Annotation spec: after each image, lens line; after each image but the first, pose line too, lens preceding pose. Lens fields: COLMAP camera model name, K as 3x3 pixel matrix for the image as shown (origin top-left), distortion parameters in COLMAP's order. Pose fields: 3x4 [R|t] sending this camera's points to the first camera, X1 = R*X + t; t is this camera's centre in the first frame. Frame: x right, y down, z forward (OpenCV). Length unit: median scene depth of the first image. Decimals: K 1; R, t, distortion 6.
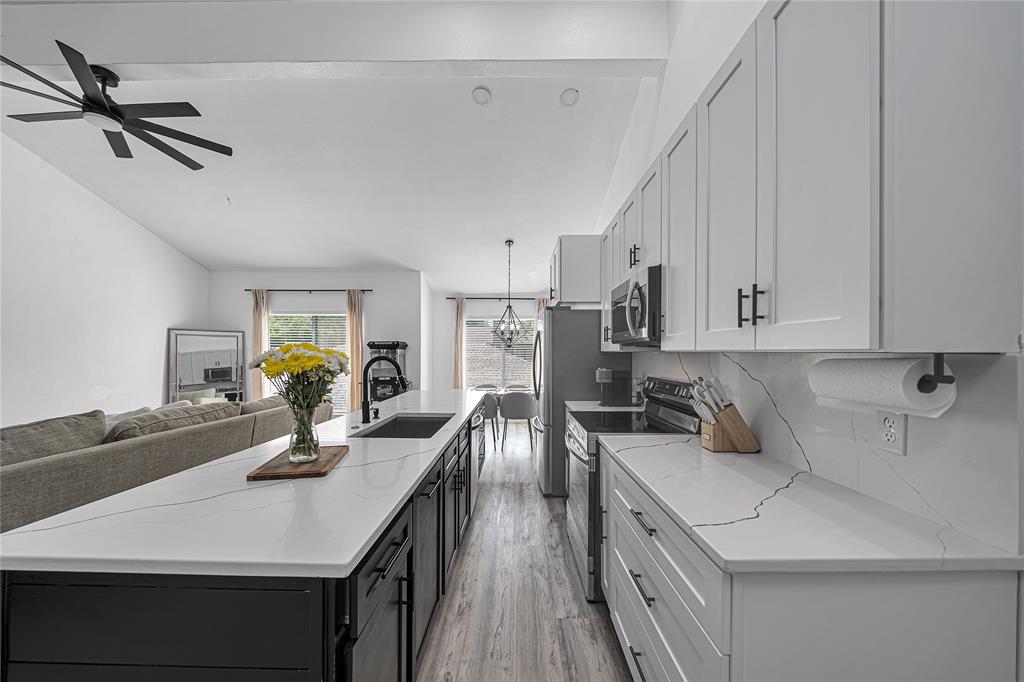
lens RADIAL K [[367.9, 0, 516.1], [0, 367.9, 353.6], [0, 0, 1]] dist [-0.004410, -0.000282]
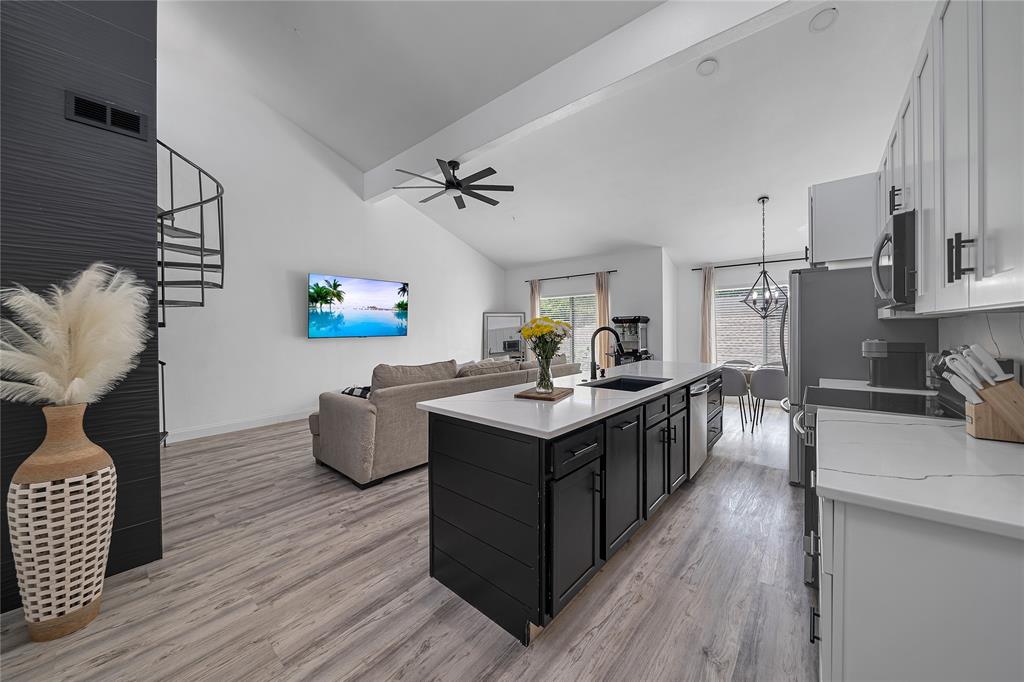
lens RADIAL K [[366.2, 0, 494.8], [0, 366.2, 329.6], [0, 0, 1]] dist [-0.009622, -0.000043]
pose [[0.743797, -0.009192, -0.668343, 0.134566], [0.008816, 0.999953, -0.003942, 0.012269], [0.668348, -0.002960, 0.743843, -0.130424]]
